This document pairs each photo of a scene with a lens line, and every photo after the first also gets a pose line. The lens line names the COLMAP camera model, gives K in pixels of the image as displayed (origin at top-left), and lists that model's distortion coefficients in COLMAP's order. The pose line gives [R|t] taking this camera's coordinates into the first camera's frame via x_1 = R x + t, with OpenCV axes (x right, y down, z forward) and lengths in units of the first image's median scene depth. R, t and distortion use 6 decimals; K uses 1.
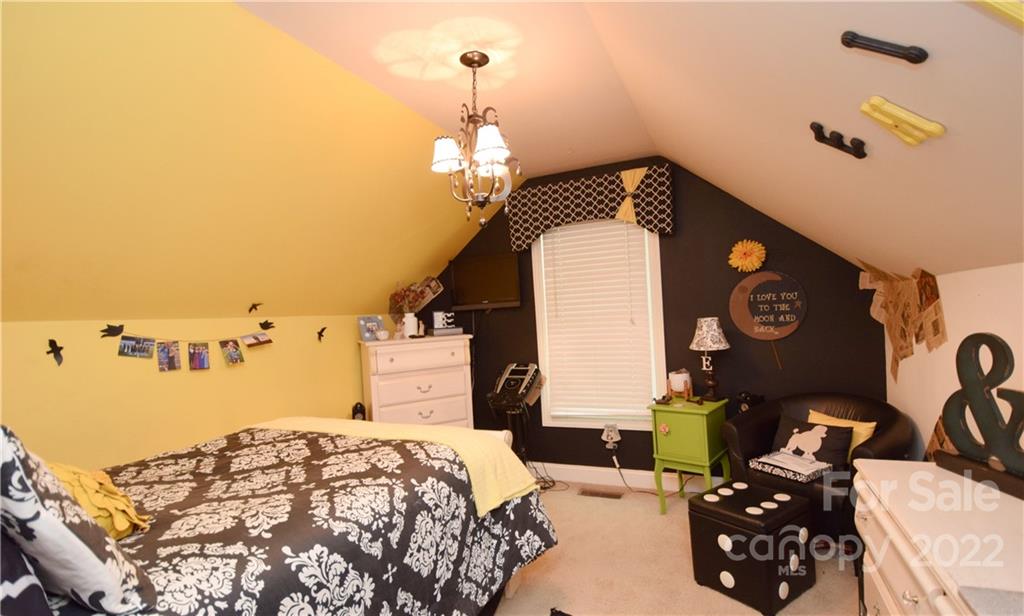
lens RADIAL K [[489.6, 0, 510.5], [0, 489.6, 308.8], [0, 0, 1]] dist [0.000640, -0.010724]
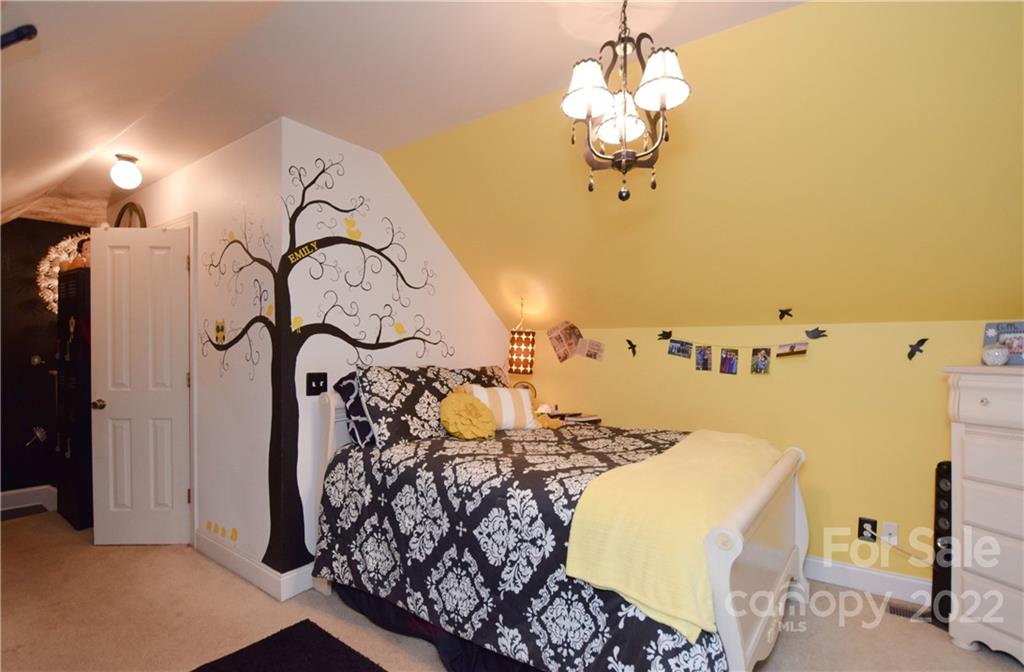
lens RADIAL K [[487.0, 0, 510.4], [0, 487.0, 341.7], [0, 0, 1]] dist [-0.000533, -0.013387]
pose [[-0.216411, 0.038453, -0.975545, 0.639554], [0.027015, 0.999077, 0.033387, 0.006618], [0.975929, -0.019129, -0.217250, 0.947181]]
